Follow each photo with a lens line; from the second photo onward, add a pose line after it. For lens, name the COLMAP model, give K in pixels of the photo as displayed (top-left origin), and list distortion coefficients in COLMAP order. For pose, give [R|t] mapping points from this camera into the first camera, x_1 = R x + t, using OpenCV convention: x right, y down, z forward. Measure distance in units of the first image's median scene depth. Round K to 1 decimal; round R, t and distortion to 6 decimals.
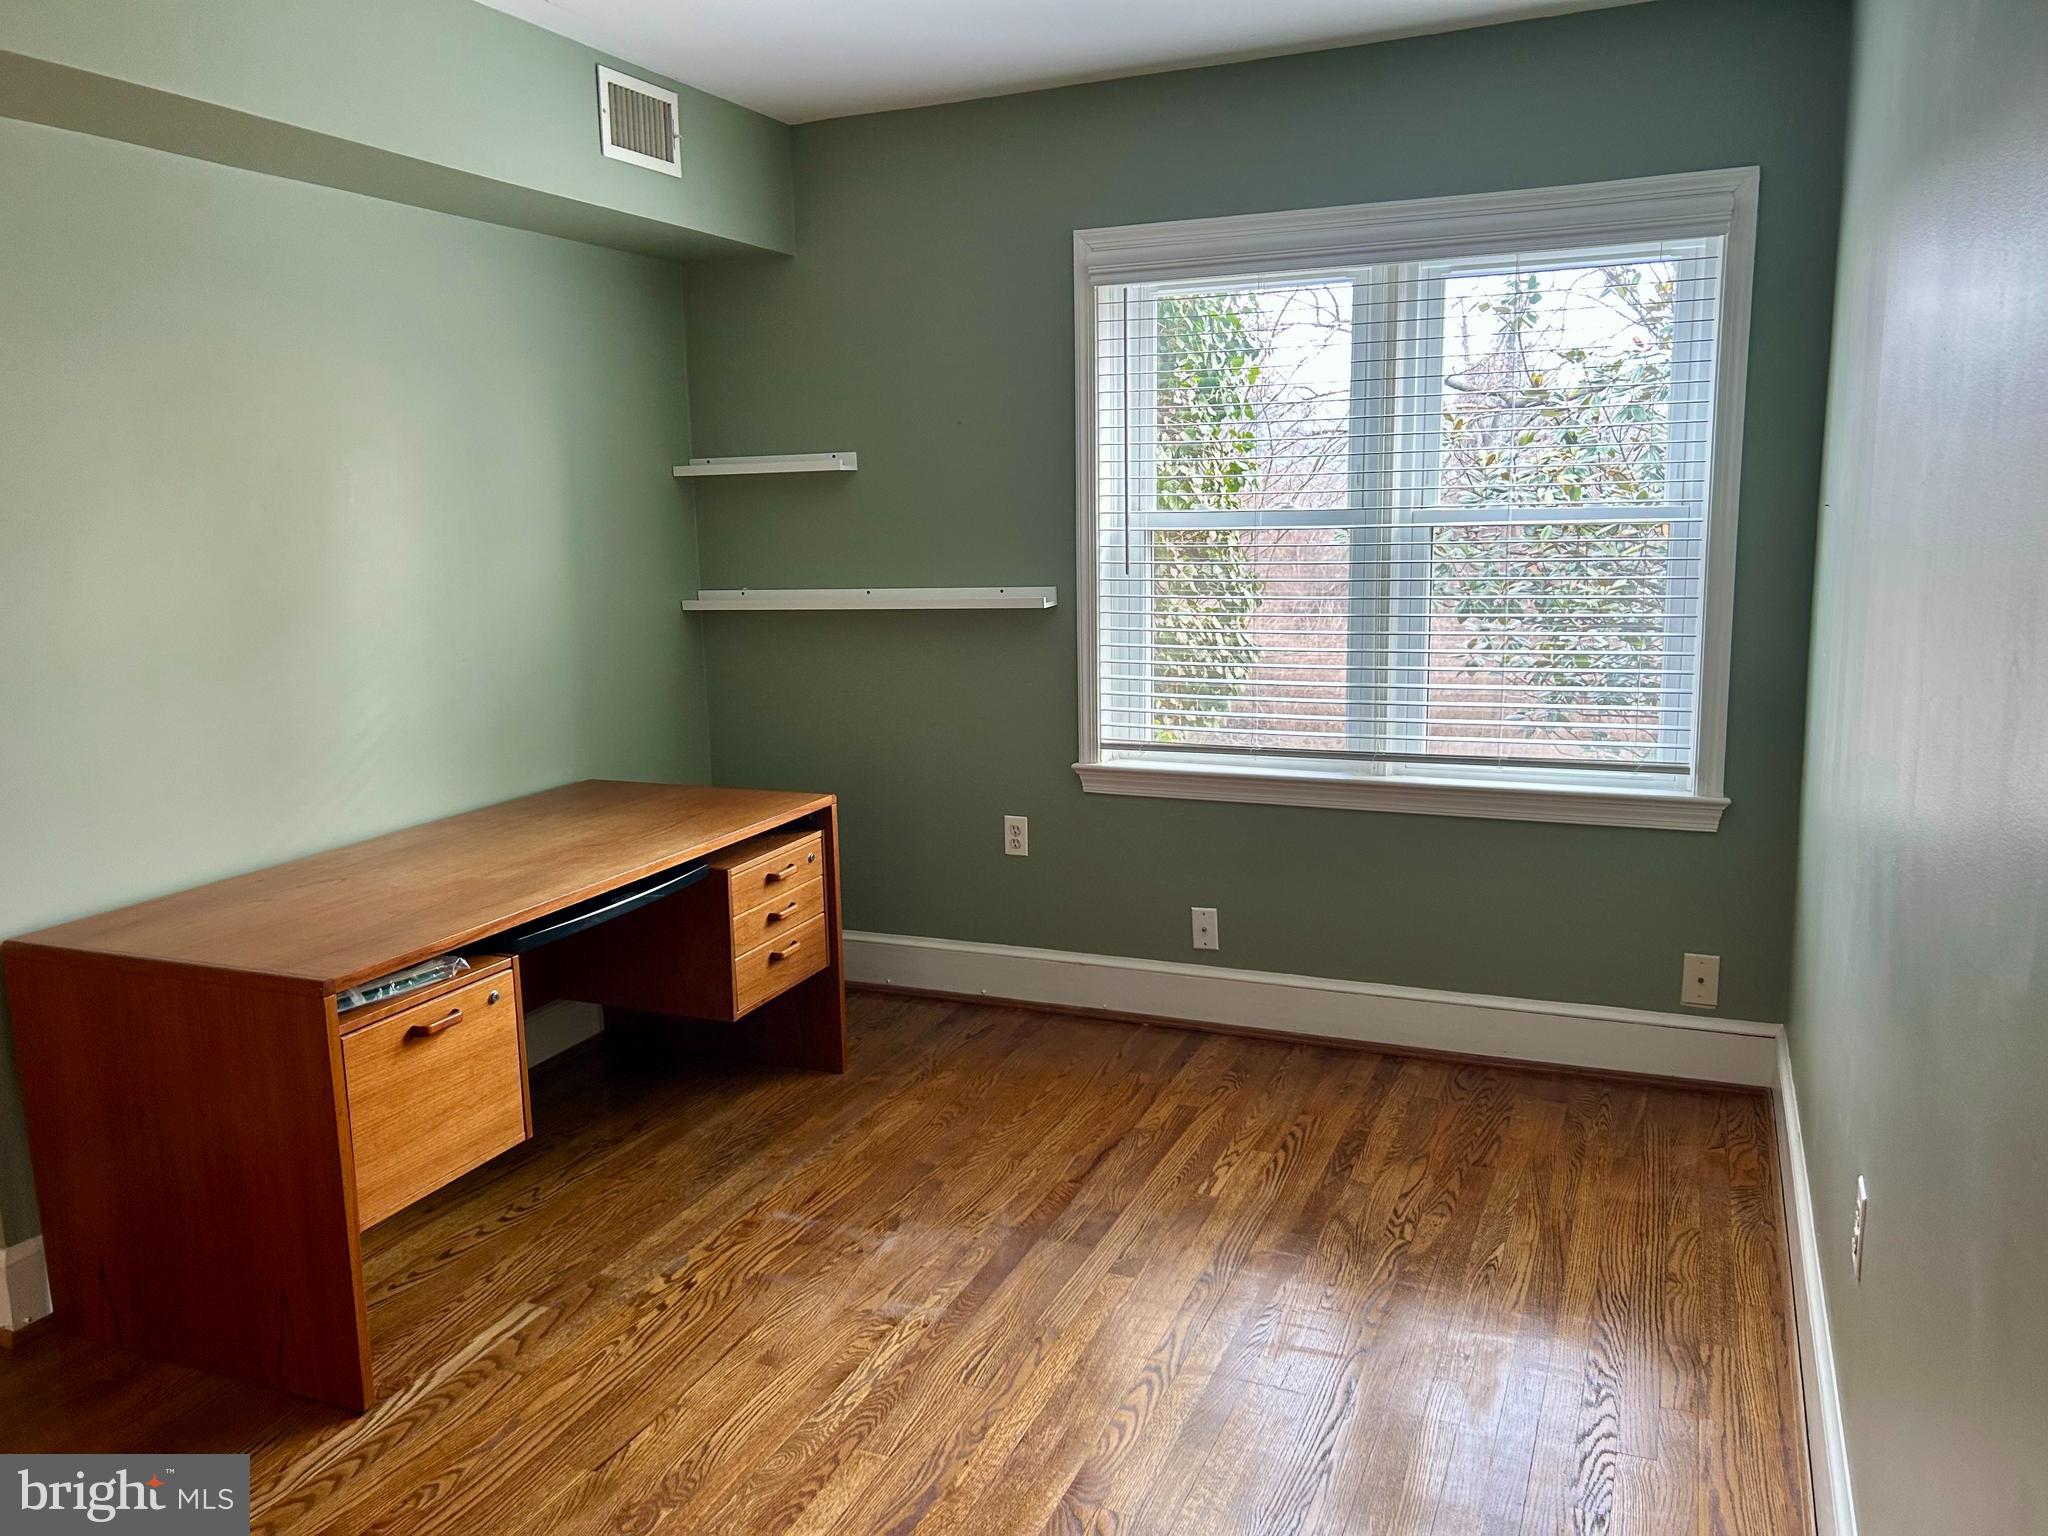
lens RADIAL K [[1537.8, 0, 1024.4], [0, 1537.8, 739.4], [0, 0, 1]] dist [-0.004033, -0.001525]
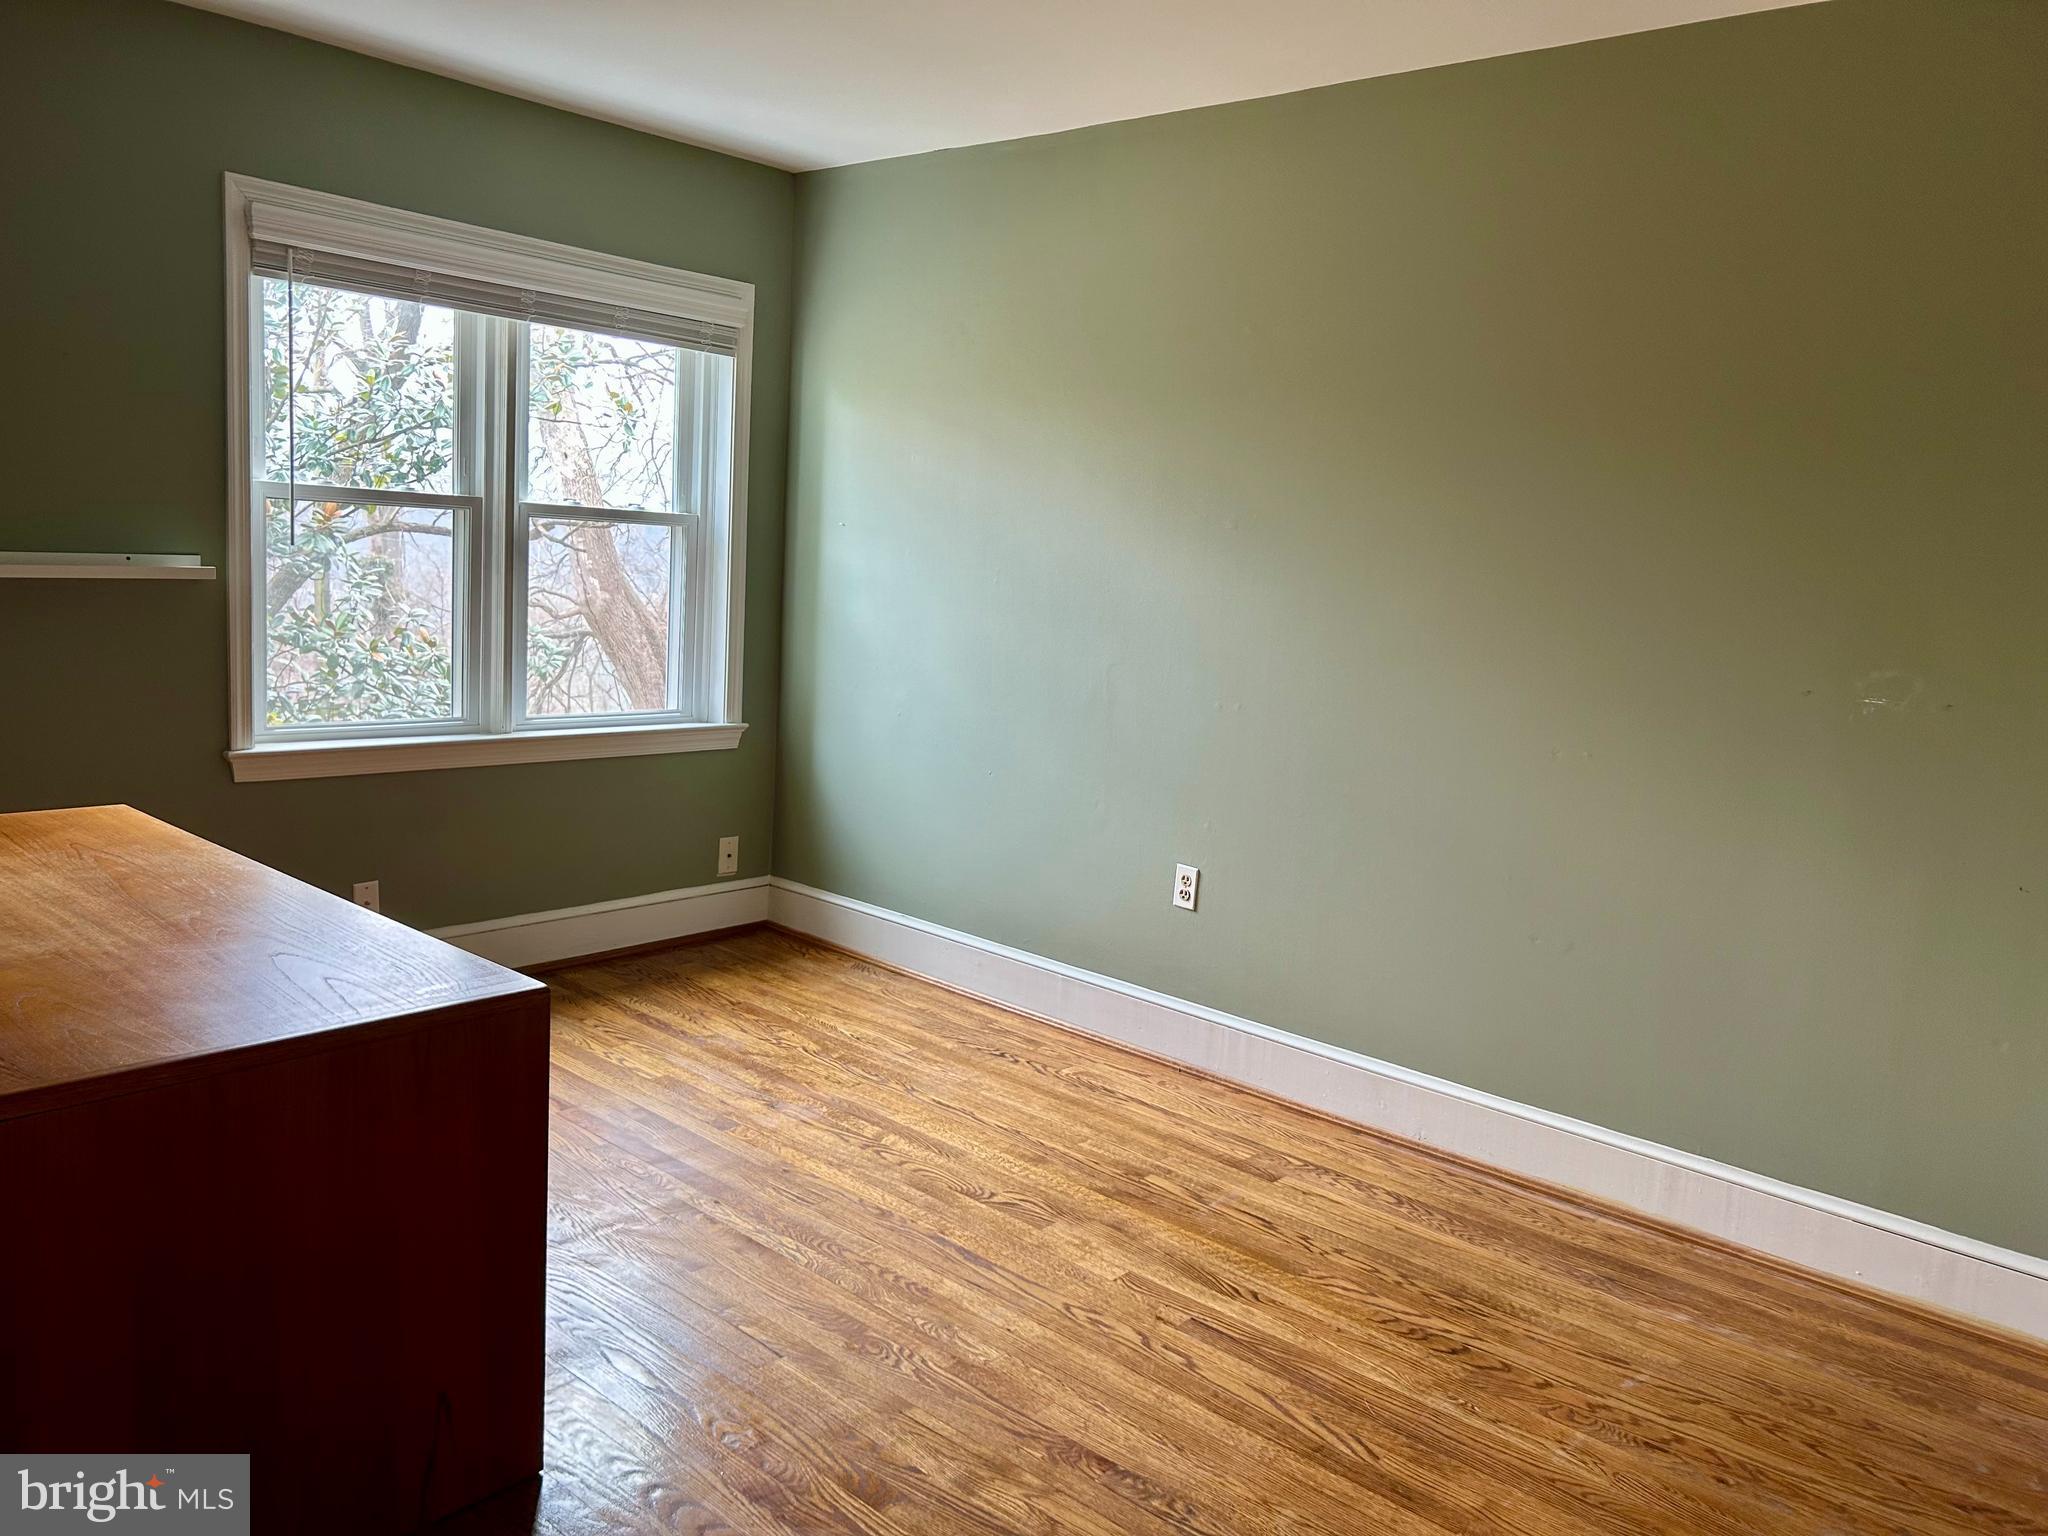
lens RADIAL K [[1551.1, 0, 1007.0], [0, 1551.1, 752.1], [0, 0, 1]] dist [0.059950, -0.062341]
pose [[0.309749, -0.088923, 0.946651, -0.860664], [0.080627, 0.994488, 0.067035, -0.012700], [-0.947394, 0.055562, 0.315212, 0.323430]]
